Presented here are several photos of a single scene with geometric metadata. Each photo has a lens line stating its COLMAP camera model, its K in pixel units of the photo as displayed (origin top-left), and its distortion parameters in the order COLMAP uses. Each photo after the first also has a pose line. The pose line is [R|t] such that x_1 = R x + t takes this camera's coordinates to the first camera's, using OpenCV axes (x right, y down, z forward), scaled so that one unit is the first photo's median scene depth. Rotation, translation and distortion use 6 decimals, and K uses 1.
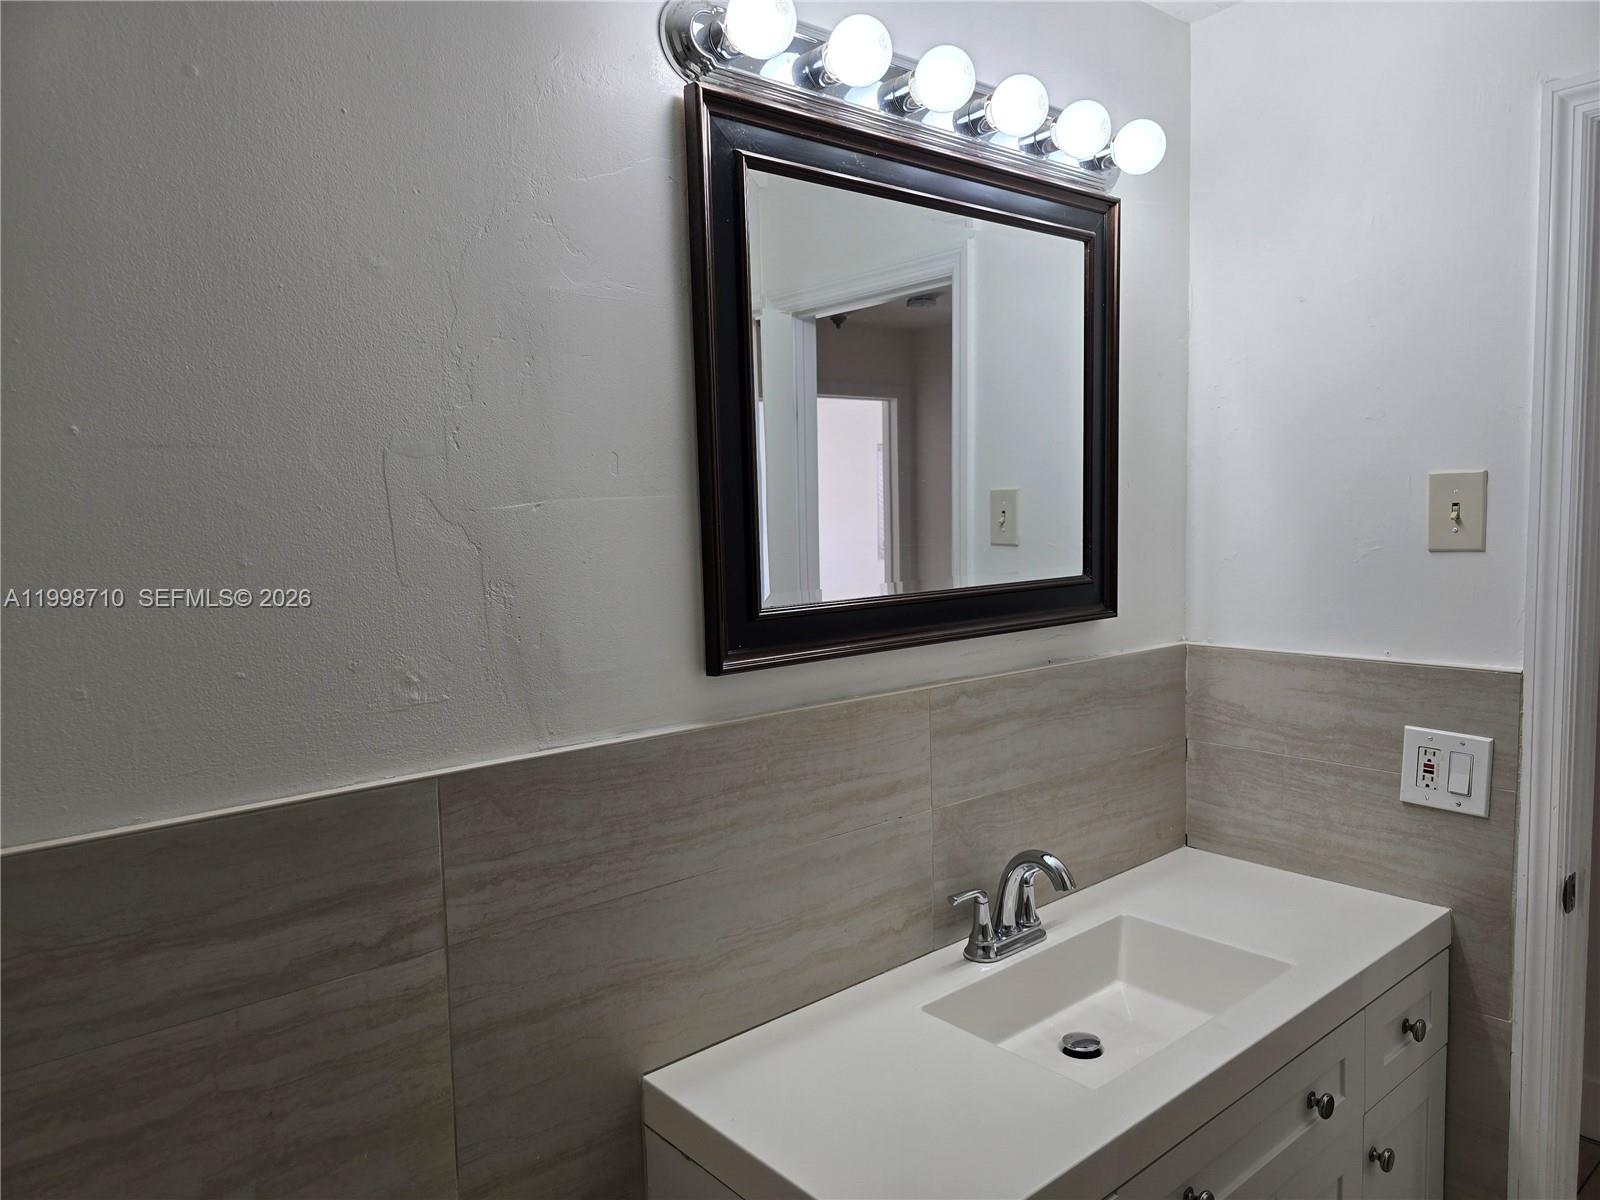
lens RADIAL K [[1078.8, 0, 824.1], [0, 1078.8, 599.7], [0, 0, 1]] dist [0.063866, -0.058149]
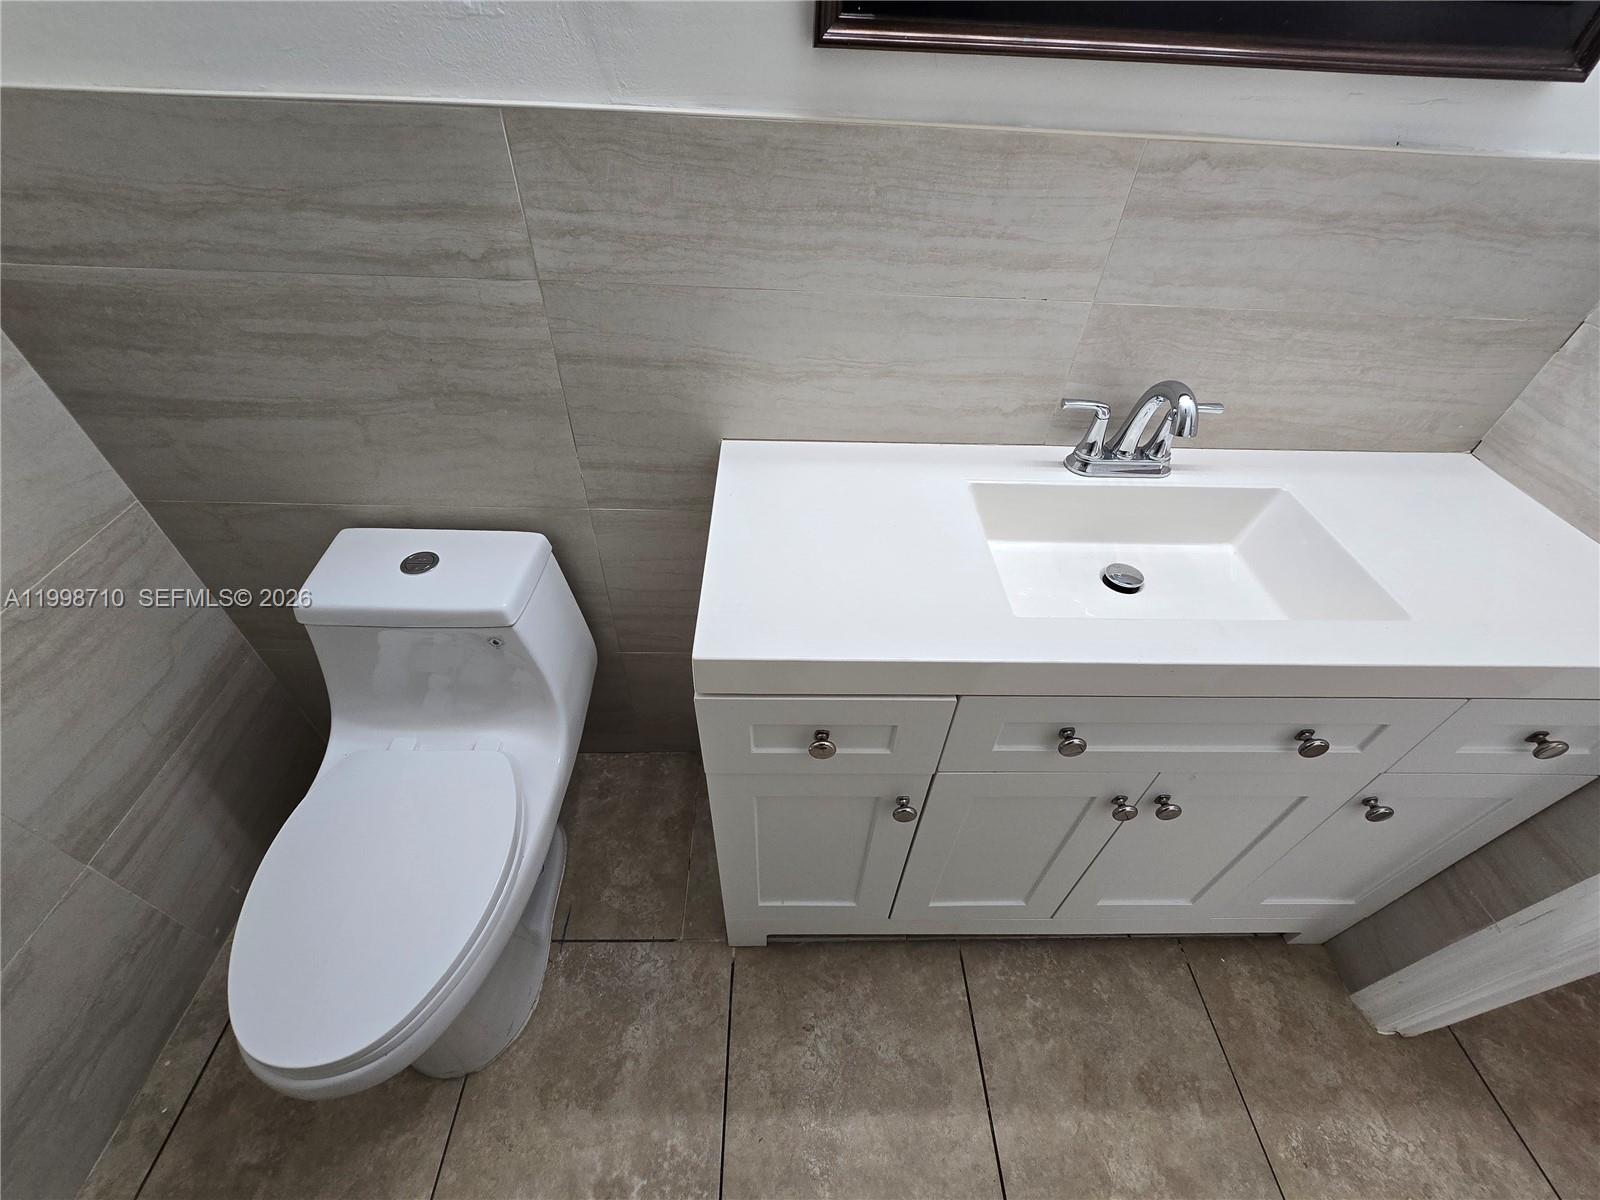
lens RADIAL K [[664.0, 0, 795.1], [0, 664.0, 615.1], [0, 0, 1]] dist [-0.004212, 0.000774]
pose [[0.767483, 0.485978, -0.418085, 0.298126], [-0.109903, 0.742256, 0.661042, 0.054954], [0.631578, -0.461390, 0.623080, 0.421807]]
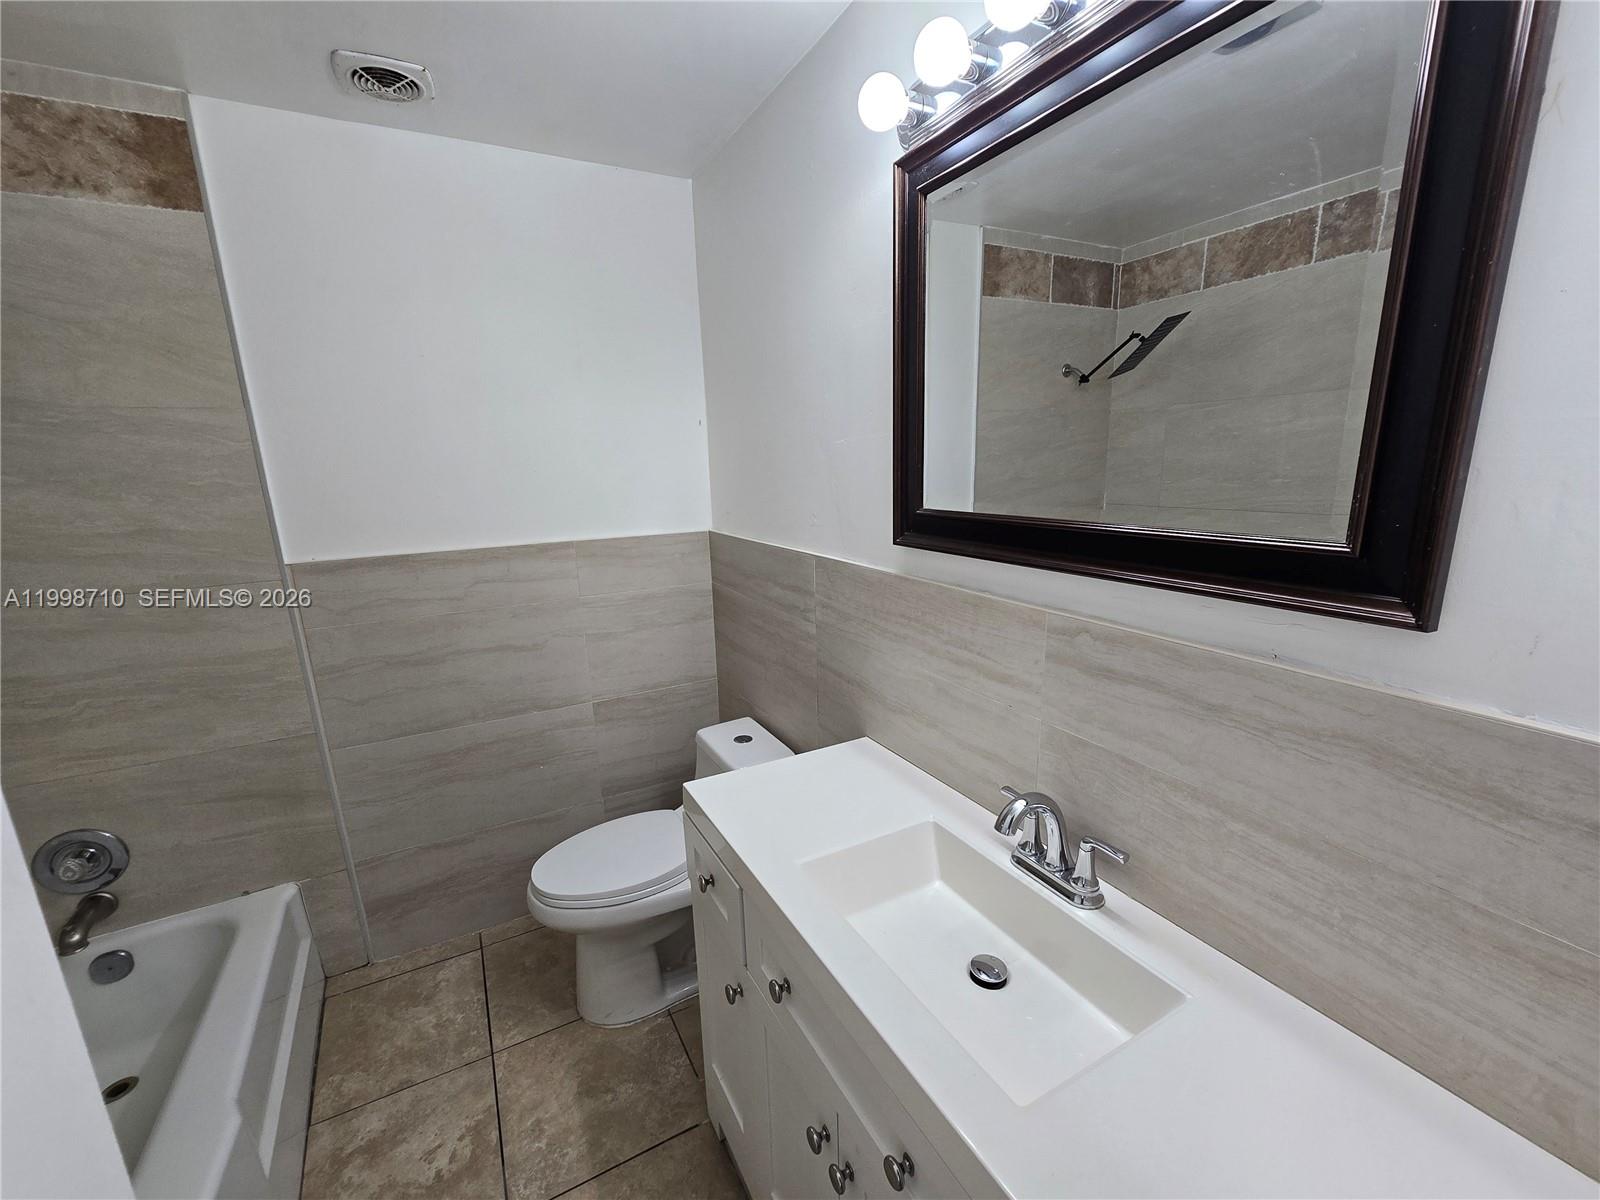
lens RADIAL K [[664.0, 0, 792.9], [0, 664.0, 606.8], [0, 0, 1]] dist [-0.004212, 0.000774]
pose [[-0.219799, 0.245780, -0.944077, 0.852509], [-0.049521, 0.963684, 0.262414, -0.090587], [0.974288, 0.104429, -0.199645, 0.978587]]
